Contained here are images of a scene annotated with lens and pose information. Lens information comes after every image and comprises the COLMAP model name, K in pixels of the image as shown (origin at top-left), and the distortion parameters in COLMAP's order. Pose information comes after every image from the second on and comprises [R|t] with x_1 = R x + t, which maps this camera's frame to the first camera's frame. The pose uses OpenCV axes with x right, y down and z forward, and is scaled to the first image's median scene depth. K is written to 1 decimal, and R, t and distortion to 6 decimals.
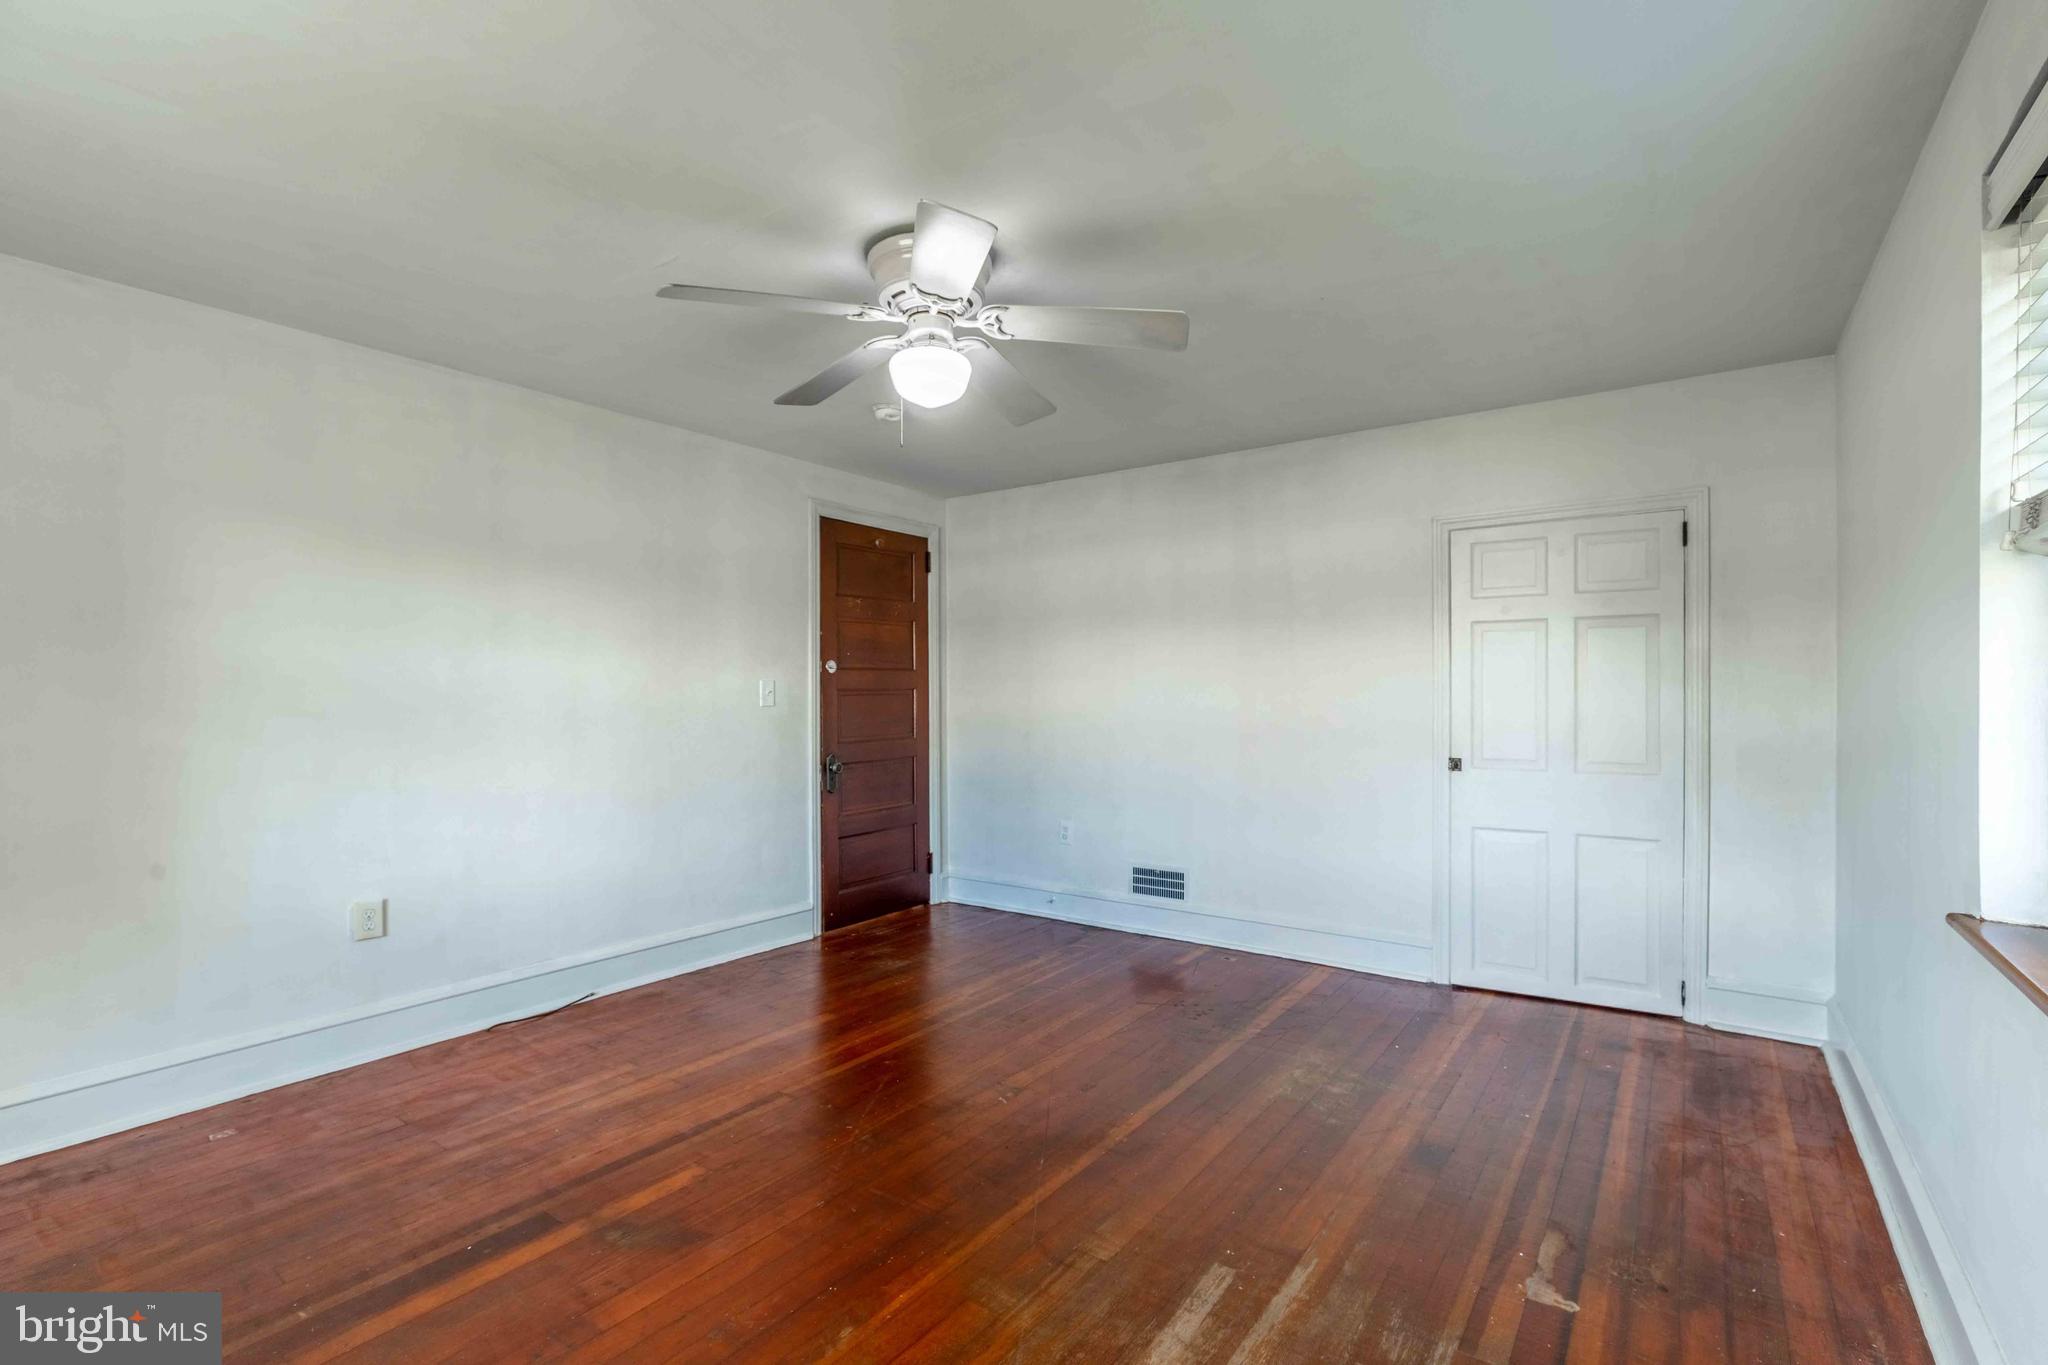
lens RADIAL K [[954.6, 0, 1019.9], [0, 954.6, 691.8], [0, 0, 1]] dist [0.000865, -0.000515]
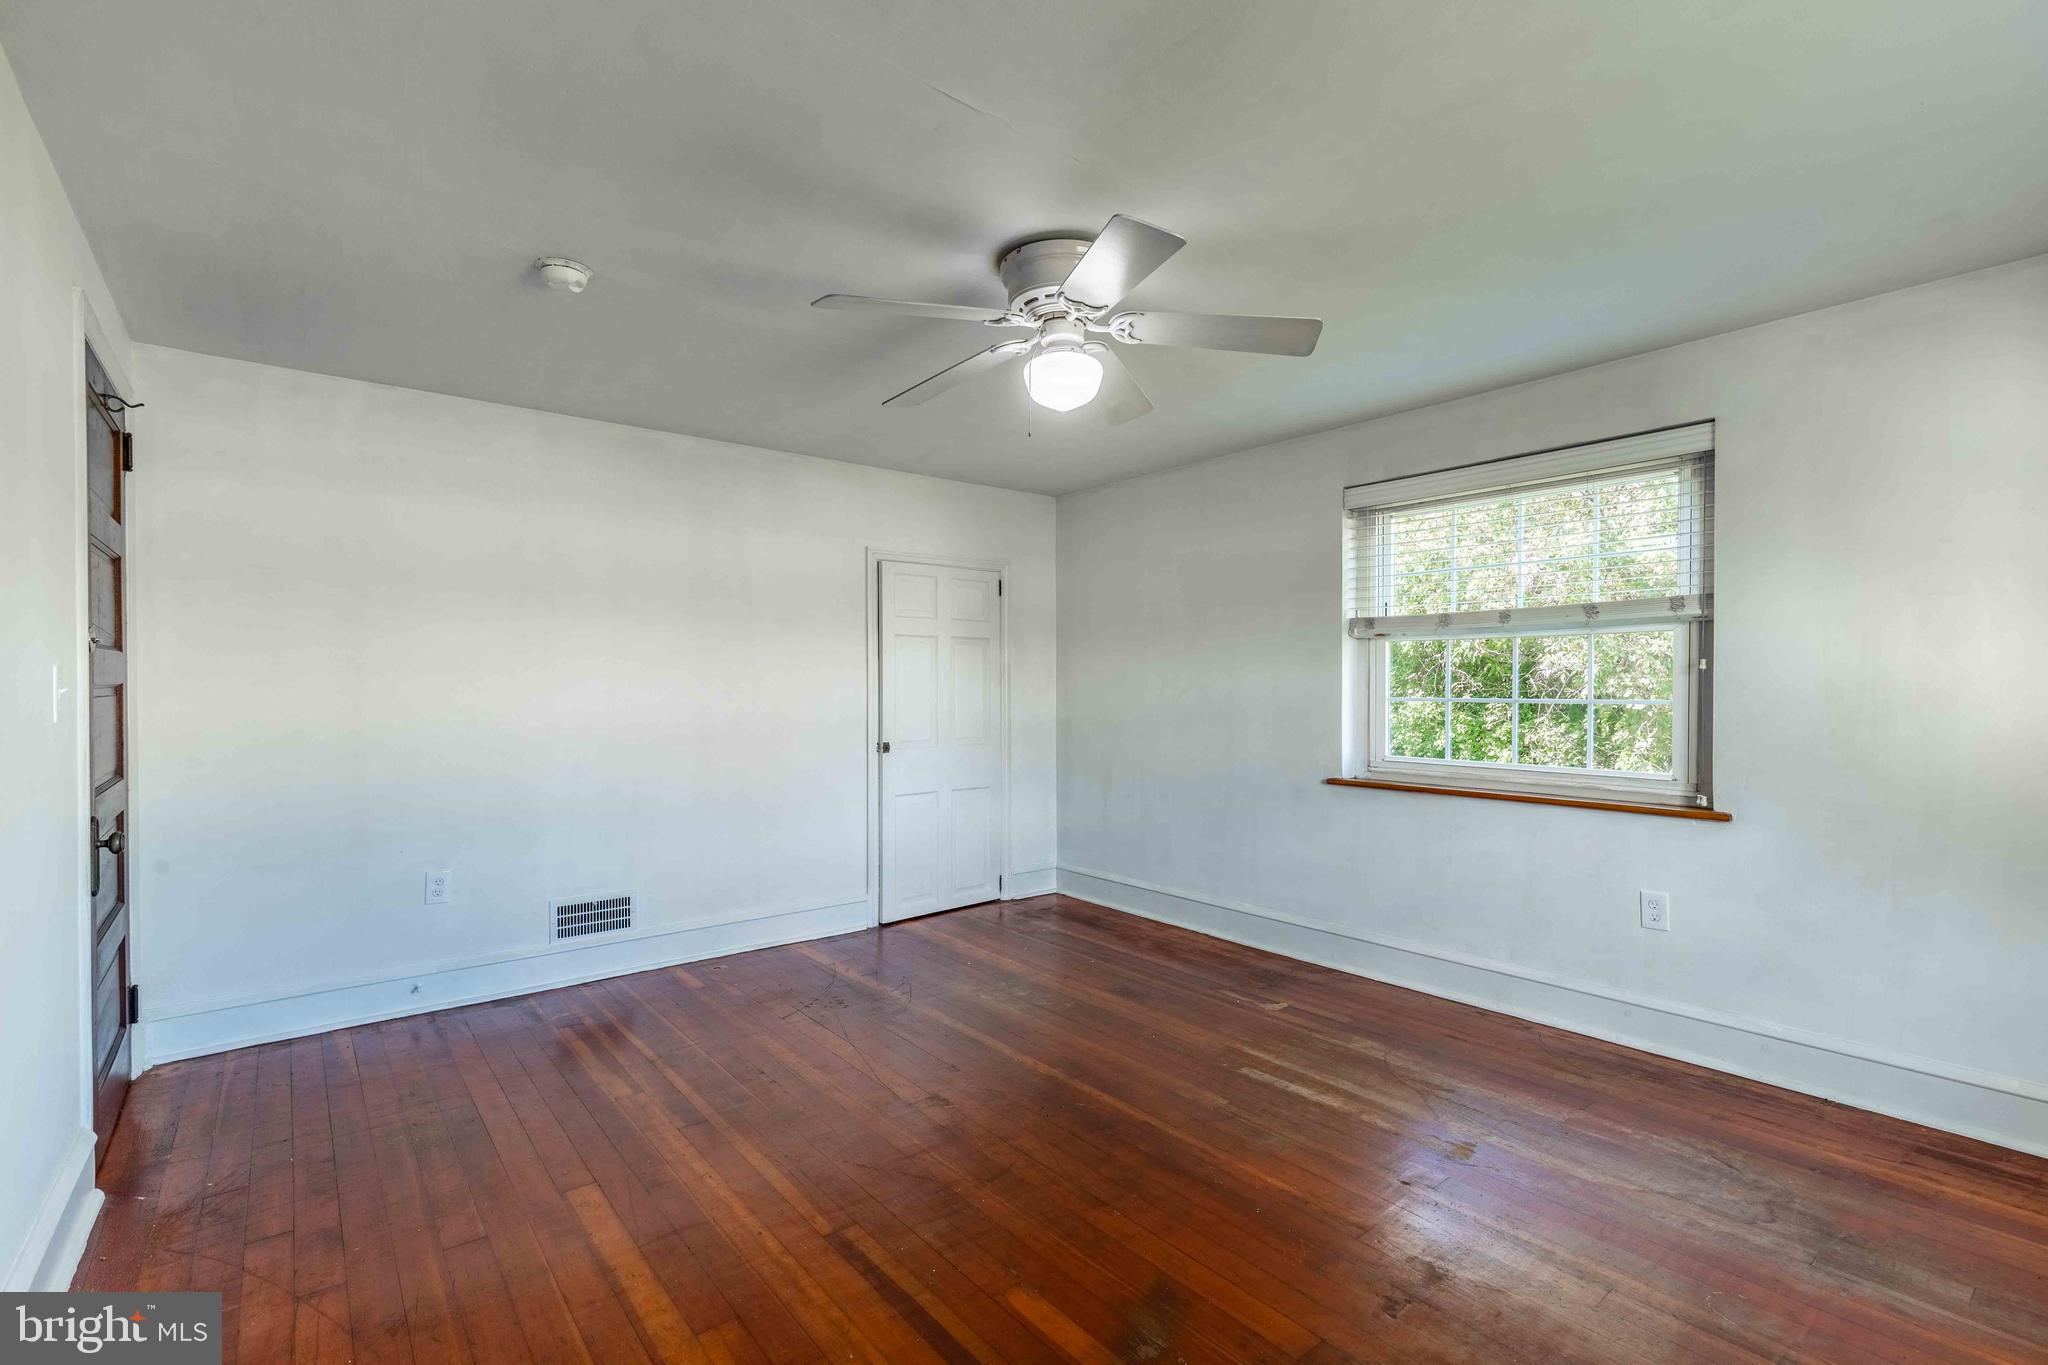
lens RADIAL K [[932.2, 0, 1065.2], [0, 932.2, 697.1], [0, 0, 1]] dist [0.011961, -0.000339]
pose [[0.234642, -0.010026, 0.972030, -0.732192], [0.001364, 0.999949, 0.009984, -0.002479], [-0.972081, -0.001017, 0.234644, 0.524661]]
